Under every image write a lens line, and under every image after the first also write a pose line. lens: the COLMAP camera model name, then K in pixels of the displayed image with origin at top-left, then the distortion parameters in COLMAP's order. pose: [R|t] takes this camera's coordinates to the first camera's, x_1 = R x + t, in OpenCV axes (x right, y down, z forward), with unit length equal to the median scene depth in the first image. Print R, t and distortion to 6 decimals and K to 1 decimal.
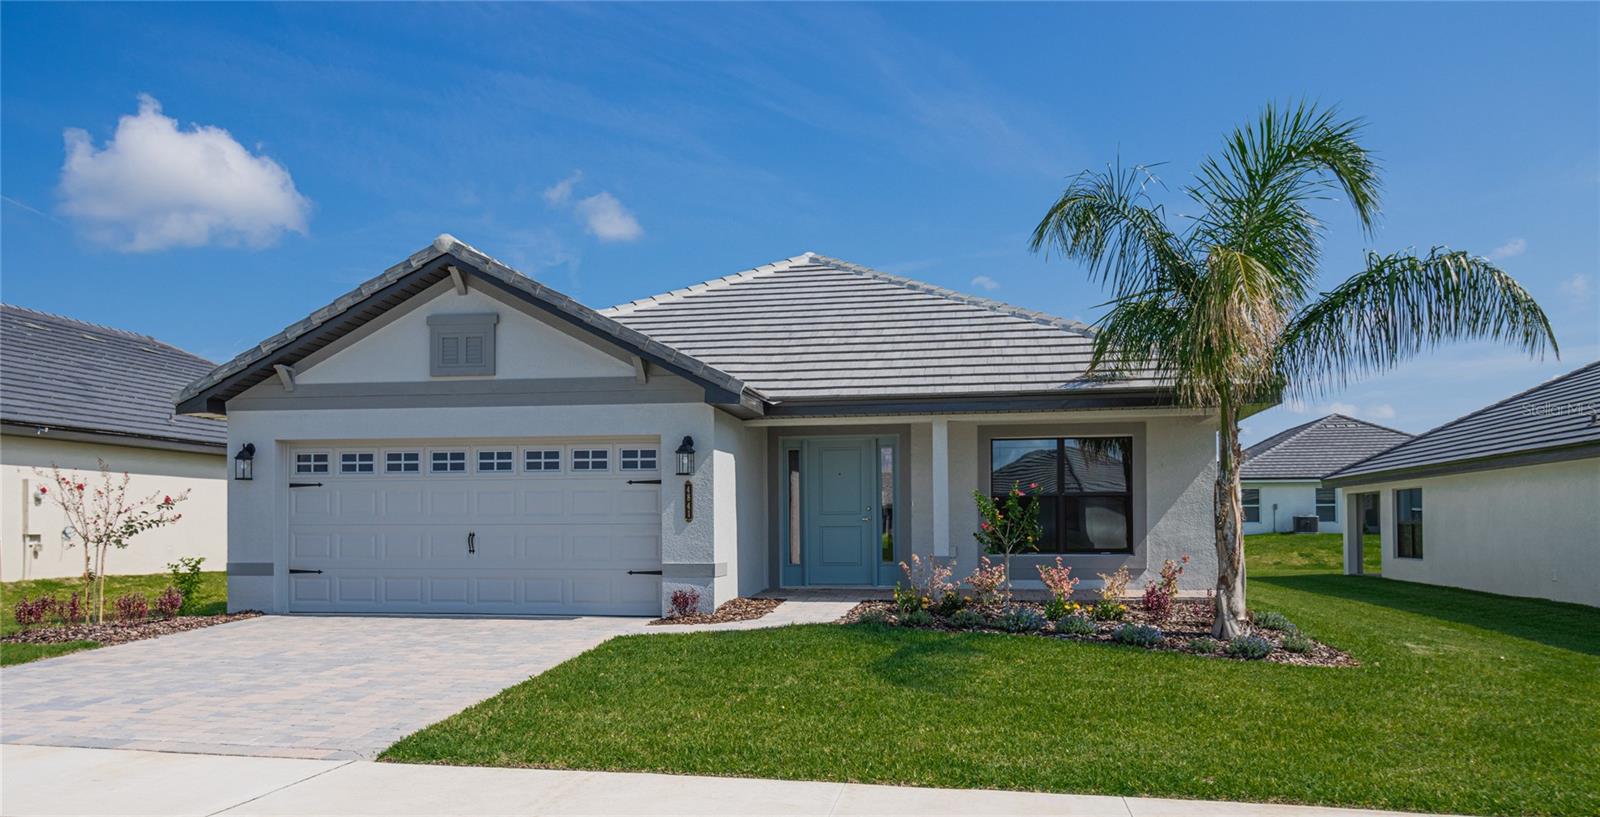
lens RADIAL K [[1206.5, 0, 801.1], [0, 1206.5, 470.0], [0, 0, 1]] dist [-0.009745, -0.002780]
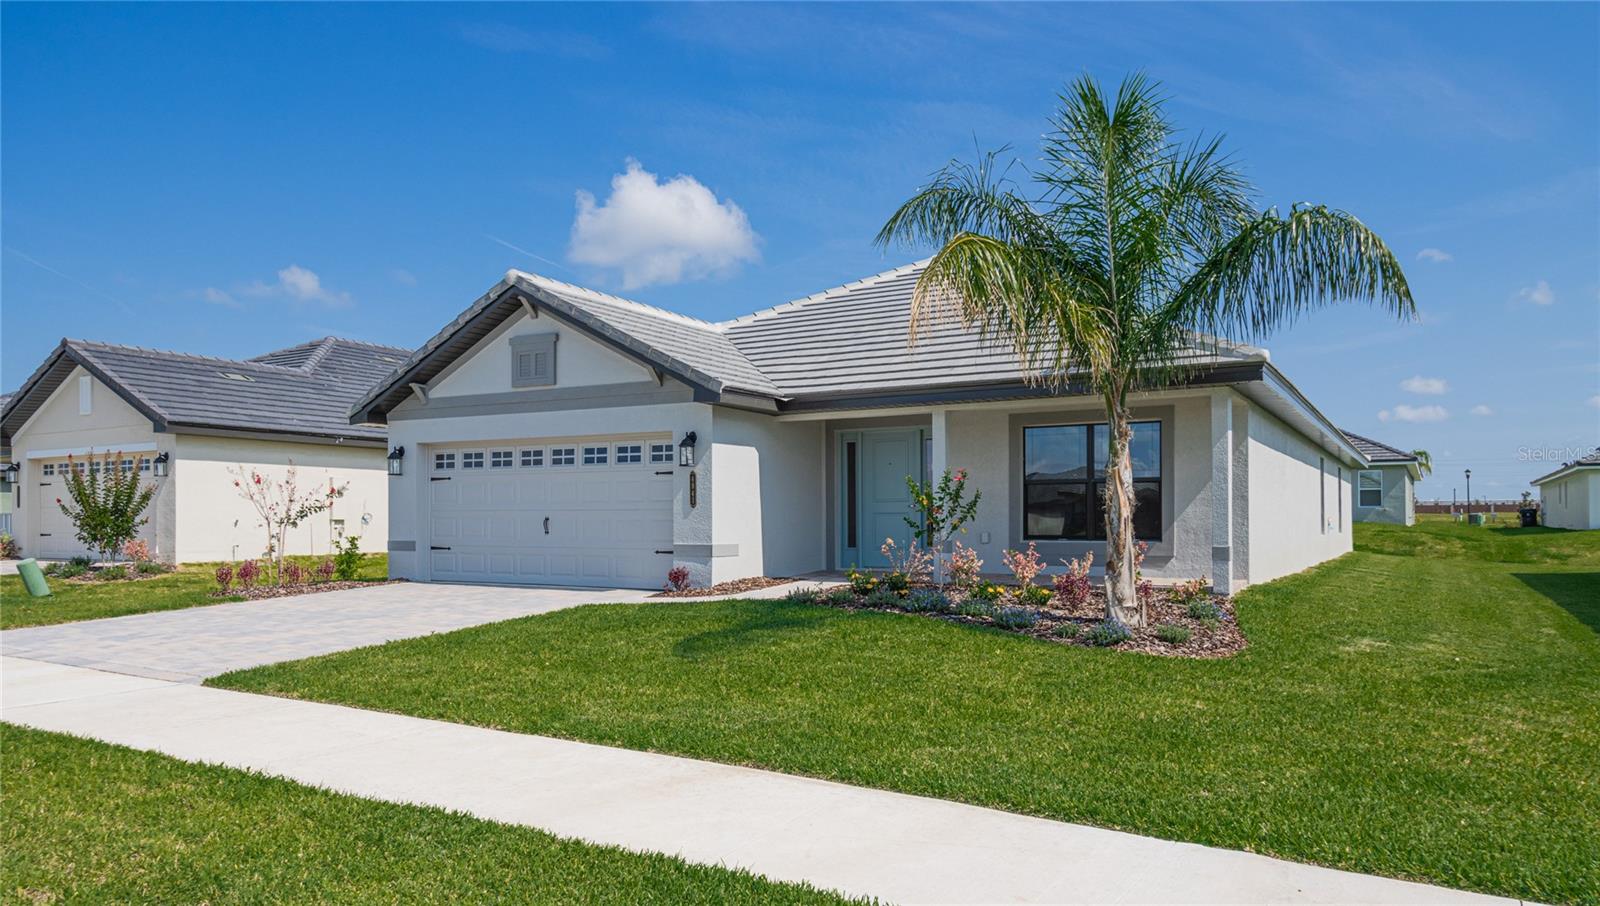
lens RADIAL K [[1141.2, 0, 800.0], [0, 1141.2, 453.0], [0, 0, 1]] dist [-0.005122, -0.000906]
pose [[0.932753, -0.018406, -0.360047, 0.371187], [0.014563, 0.999804, -0.013382, 0.007341], [0.360222, 0.007239, 0.932838, 0.037298]]
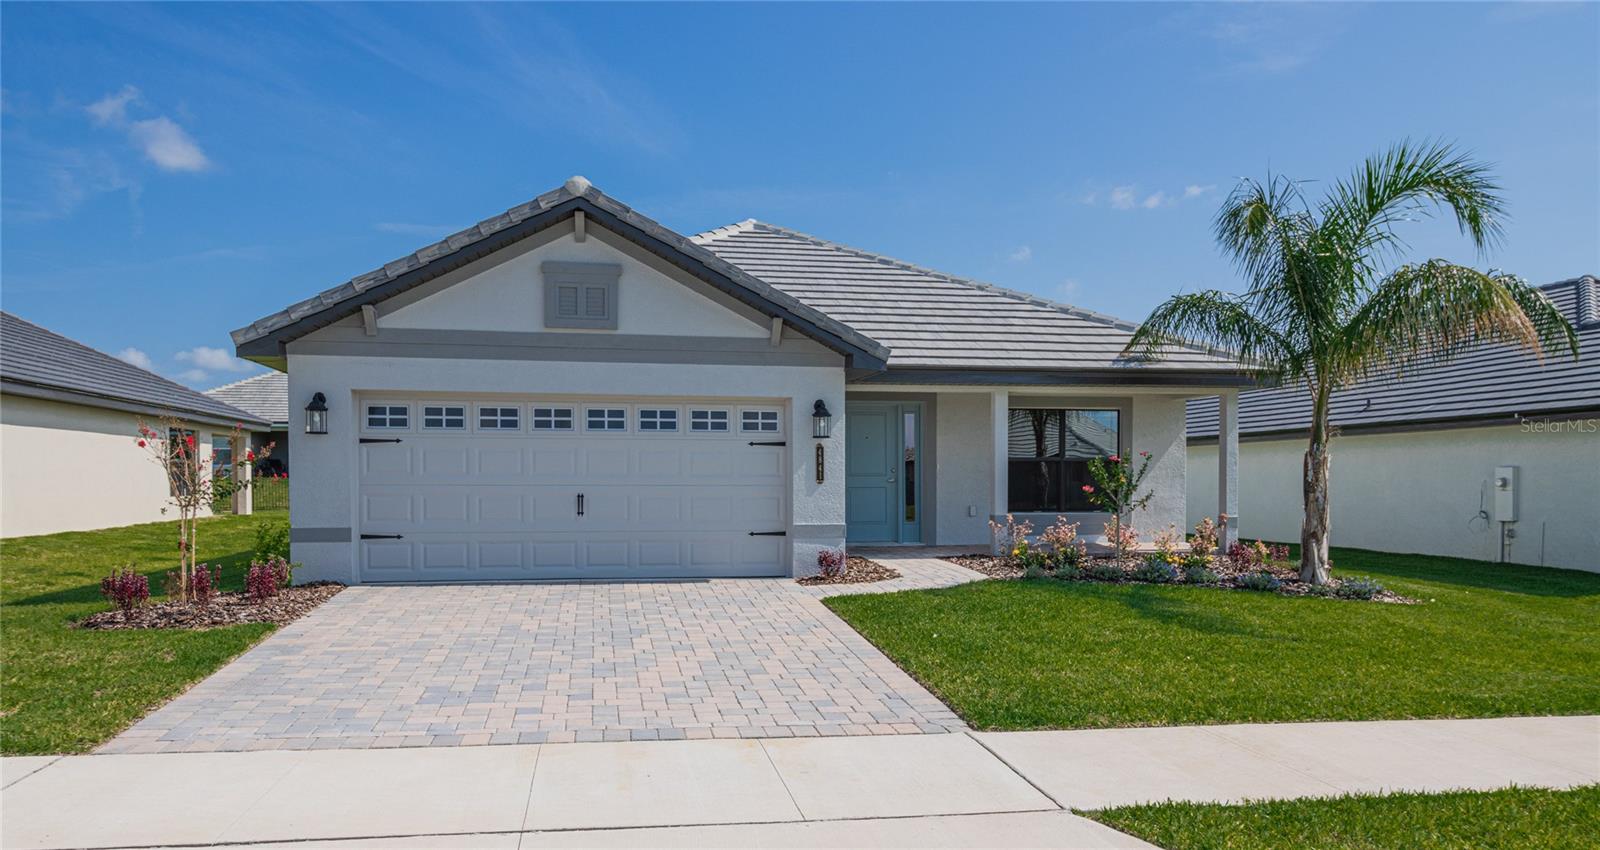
lens RADIAL K [[1182.6, 0, 798.1], [0, 1182.6, 480.5], [0, 0, 1]] dist [0.000717, -0.000449]
pose [[0.938829, 0.006173, 0.344329, -0.437356], [-0.019658, 0.999170, 0.035684, 0.004760], [-0.343823, -0.040270, 0.938171, 0.065755]]
